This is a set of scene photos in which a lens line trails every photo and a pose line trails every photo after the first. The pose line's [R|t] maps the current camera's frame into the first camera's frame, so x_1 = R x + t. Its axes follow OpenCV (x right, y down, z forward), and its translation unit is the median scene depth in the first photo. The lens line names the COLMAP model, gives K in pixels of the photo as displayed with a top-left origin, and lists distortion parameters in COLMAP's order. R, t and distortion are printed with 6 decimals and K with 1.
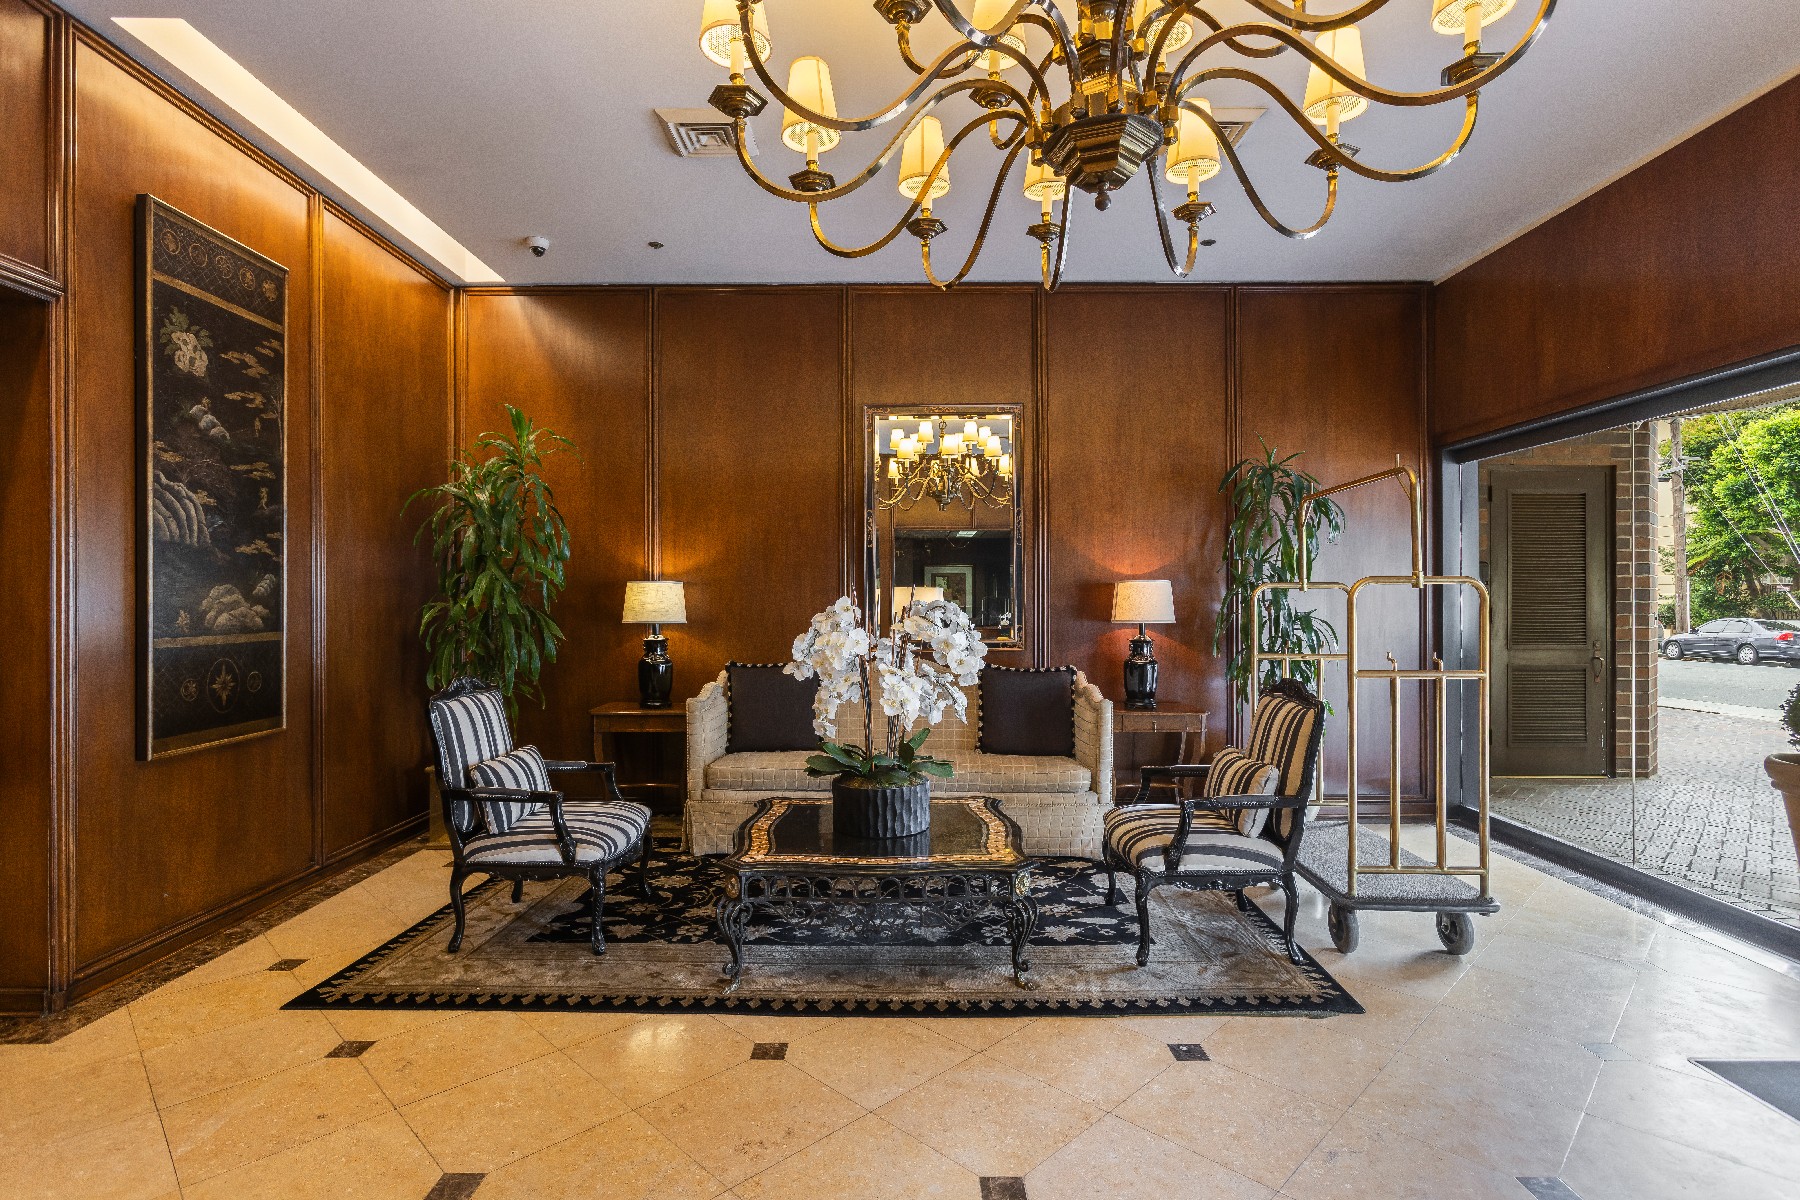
lens RADIAL K [[897.7, 0, 899.1], [0, 897.7, 598.2], [0, 0, 1]] dist [-0.003798, 0.011308]
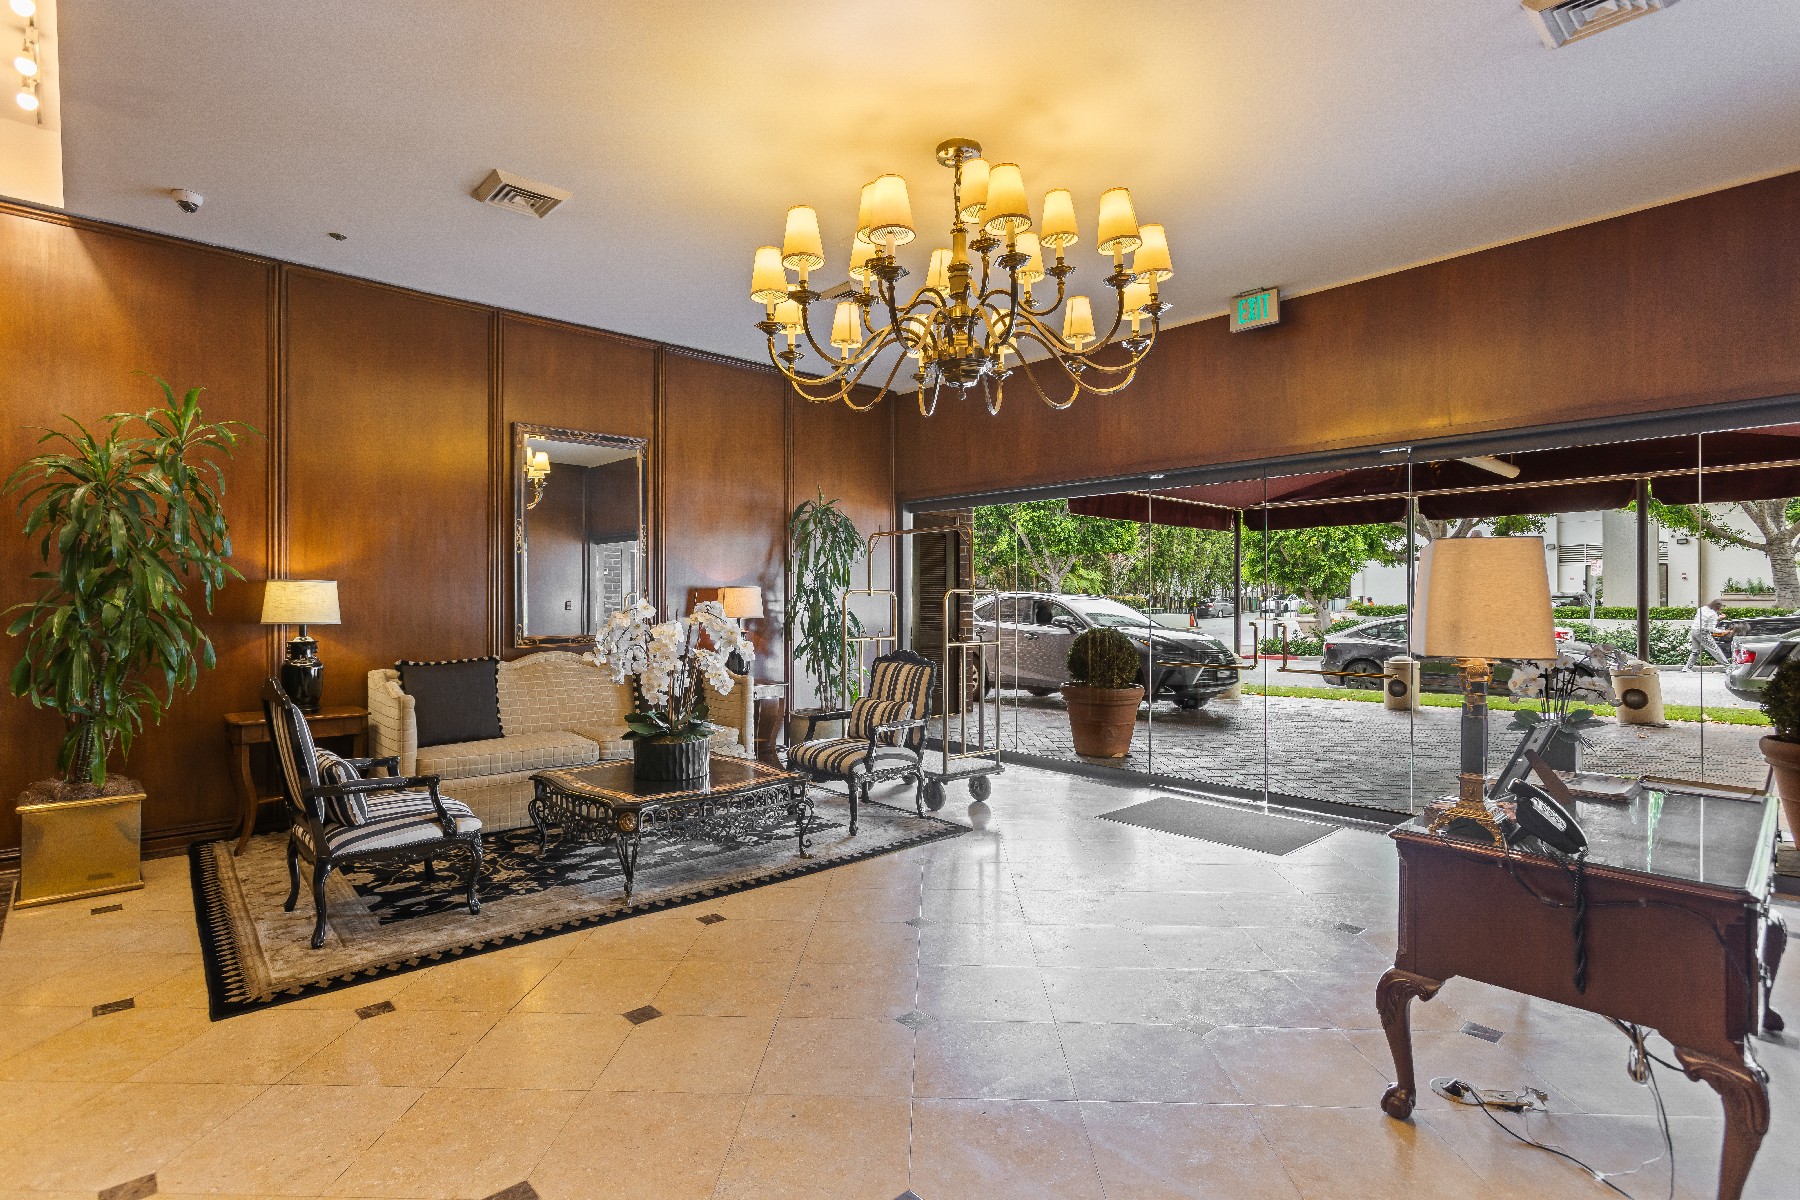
lens RADIAL K [[897.7, 0, 899.1], [0, 897.7, 598.2], [0, 0, 1]] dist [-0.003798, 0.011308]
pose [[0.726980, 0.006187, 0.686631, -0.711713], [-0.005712, 0.999979, -0.002963, -0.000935], [-0.686635, -0.001768, 0.727000, -0.186131]]
